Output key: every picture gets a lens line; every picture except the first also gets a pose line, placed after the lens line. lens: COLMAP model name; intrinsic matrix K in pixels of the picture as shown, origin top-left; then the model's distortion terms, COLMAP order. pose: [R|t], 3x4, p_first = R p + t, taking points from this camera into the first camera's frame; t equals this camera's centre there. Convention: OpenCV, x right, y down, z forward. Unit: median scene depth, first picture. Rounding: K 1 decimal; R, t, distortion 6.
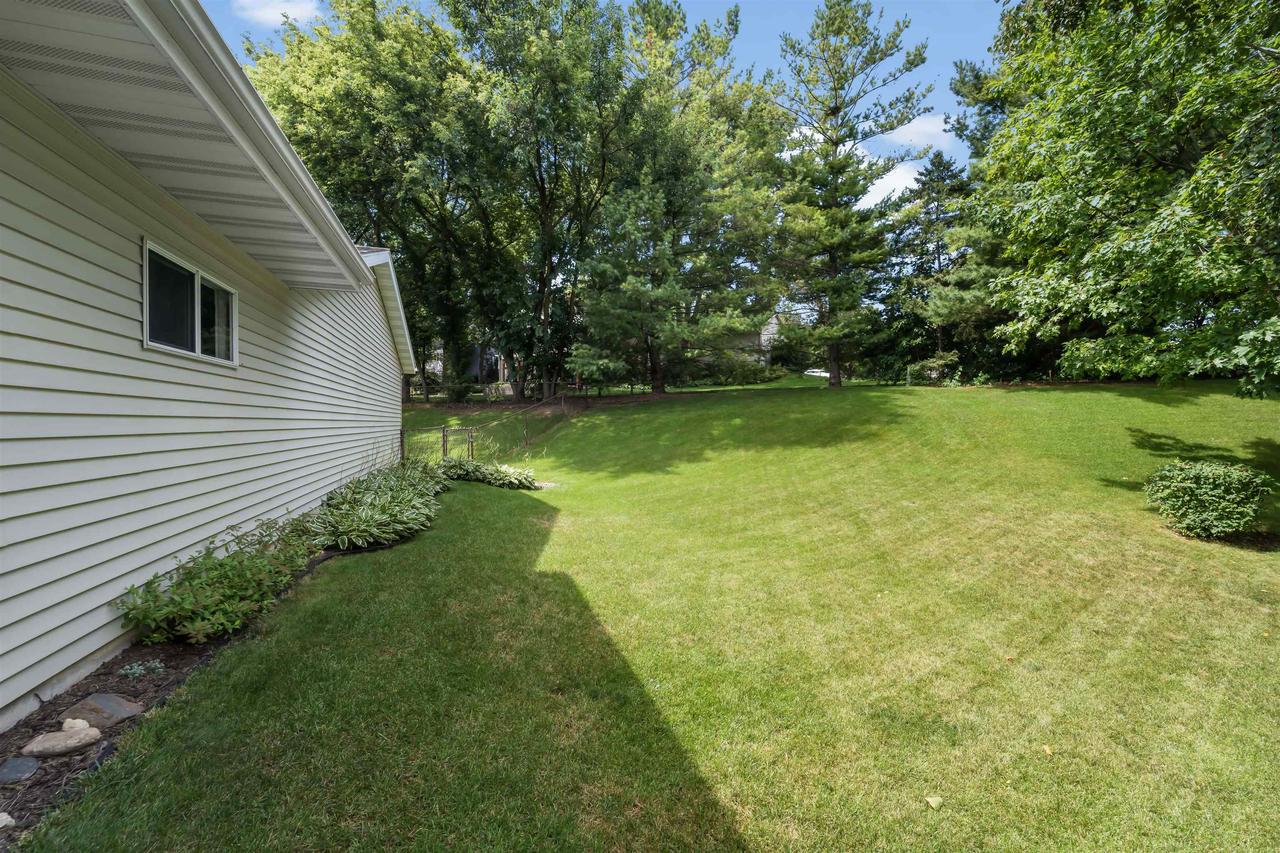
lens RADIAL K [[515.9, 0, 644.4], [0, 515.9, 425.2], [0, 0, 1]] dist [0.002420, -0.001812]
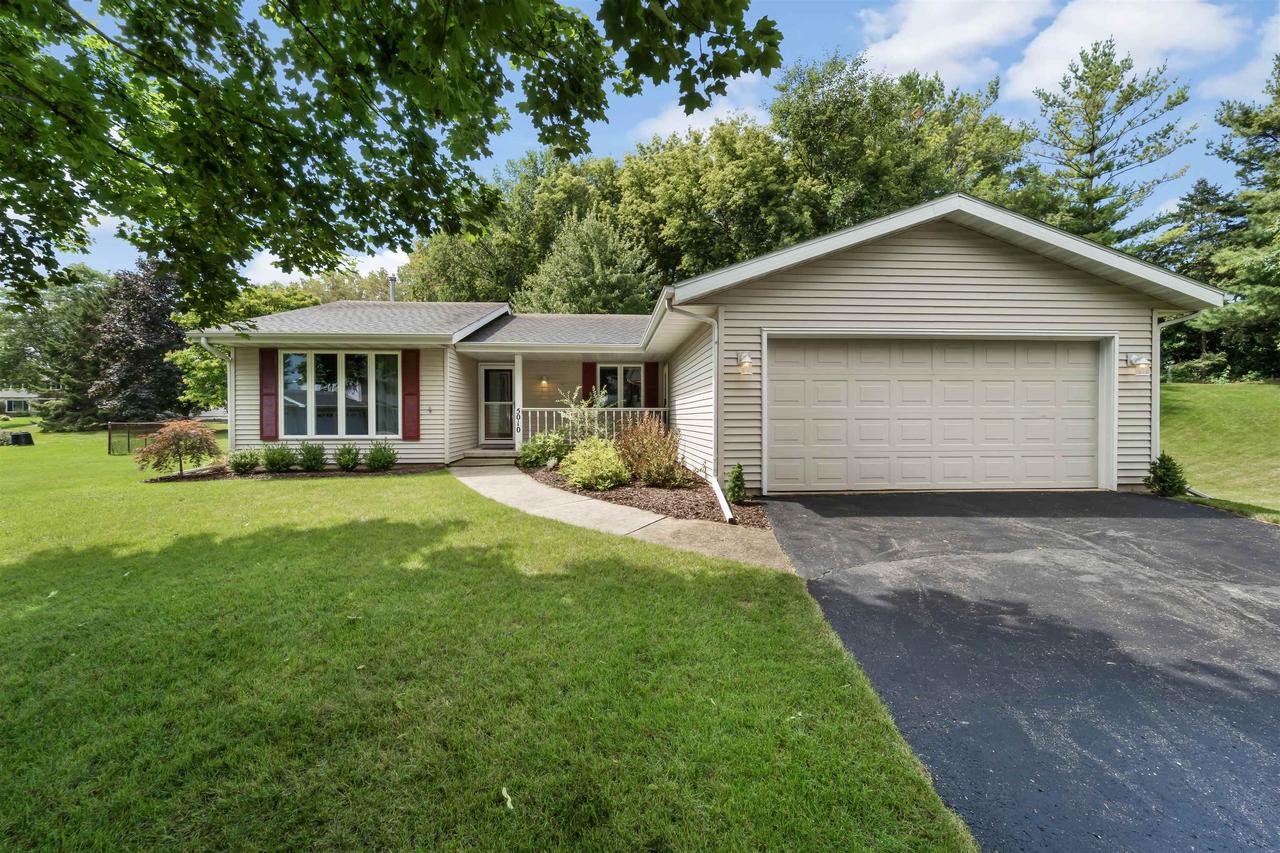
lens RADIAL K [[515.9, 0, 636.2], [0, 515.9, 422.4], [0, 0, 1]] dist [0.002420, -0.001812]
pose [[0.965620, 0.001184, -0.259956, -0.350481], [-0.000014, 0.999990, 0.004505, 0.009049], [0.259959, -0.004346, 0.965610, -0.441732]]
